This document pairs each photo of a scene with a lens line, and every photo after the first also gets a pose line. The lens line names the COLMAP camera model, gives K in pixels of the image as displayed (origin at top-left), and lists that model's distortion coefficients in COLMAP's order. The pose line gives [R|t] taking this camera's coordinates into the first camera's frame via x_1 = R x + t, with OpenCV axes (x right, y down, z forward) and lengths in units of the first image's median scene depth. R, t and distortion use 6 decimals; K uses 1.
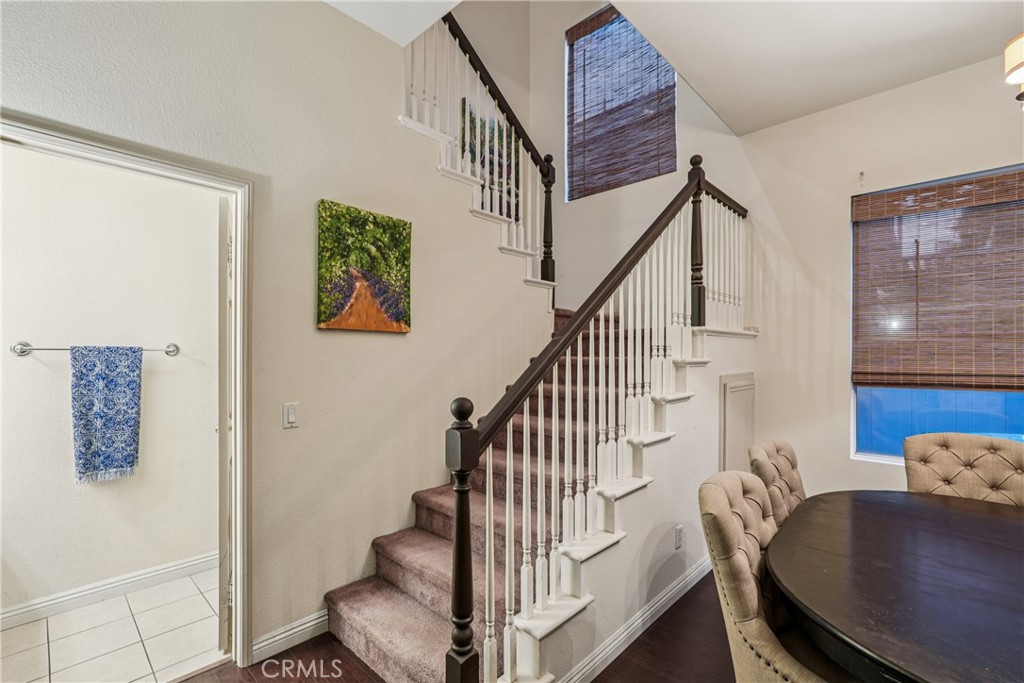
lens RADIAL K [[450.1, 0, 508.9], [0, 450.1, 351.3], [0, 0, 1]] dist [-0.011988, 0.005600]
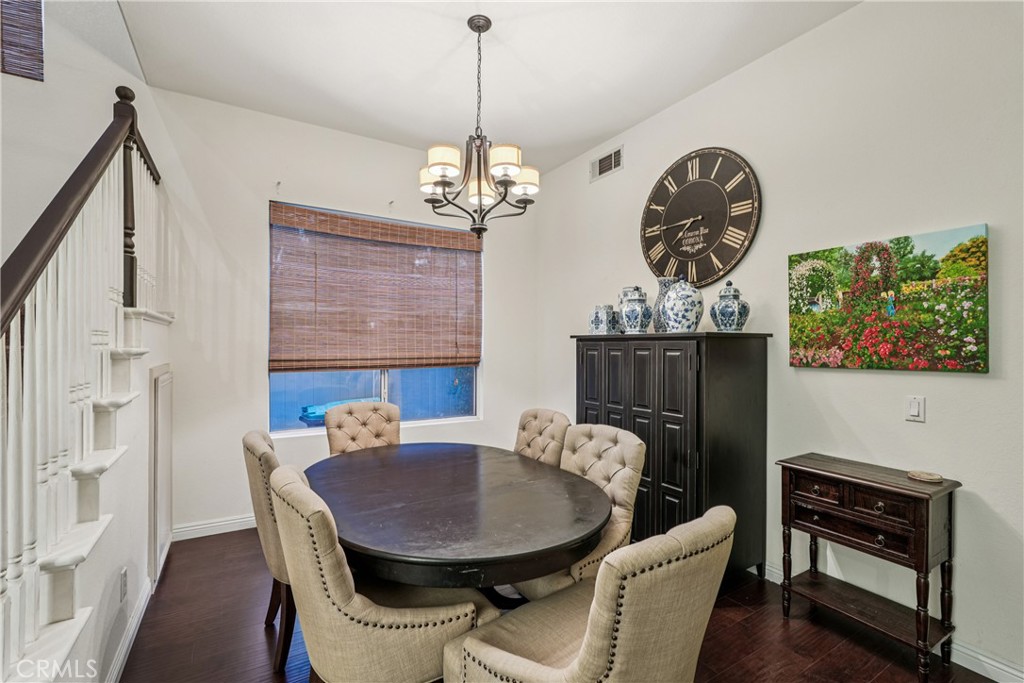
lens RADIAL K [[450.1, 0, 509.1], [0, 450.1, 342.4], [0, 0, 1]] dist [-0.011988, 0.005600]
pose [[0.265014, 0.007731, 0.964214, -0.154844], [-0.014235, 0.999890, -0.004104, -0.000524], [-0.964140, -0.012638, 0.265095, 0.150263]]
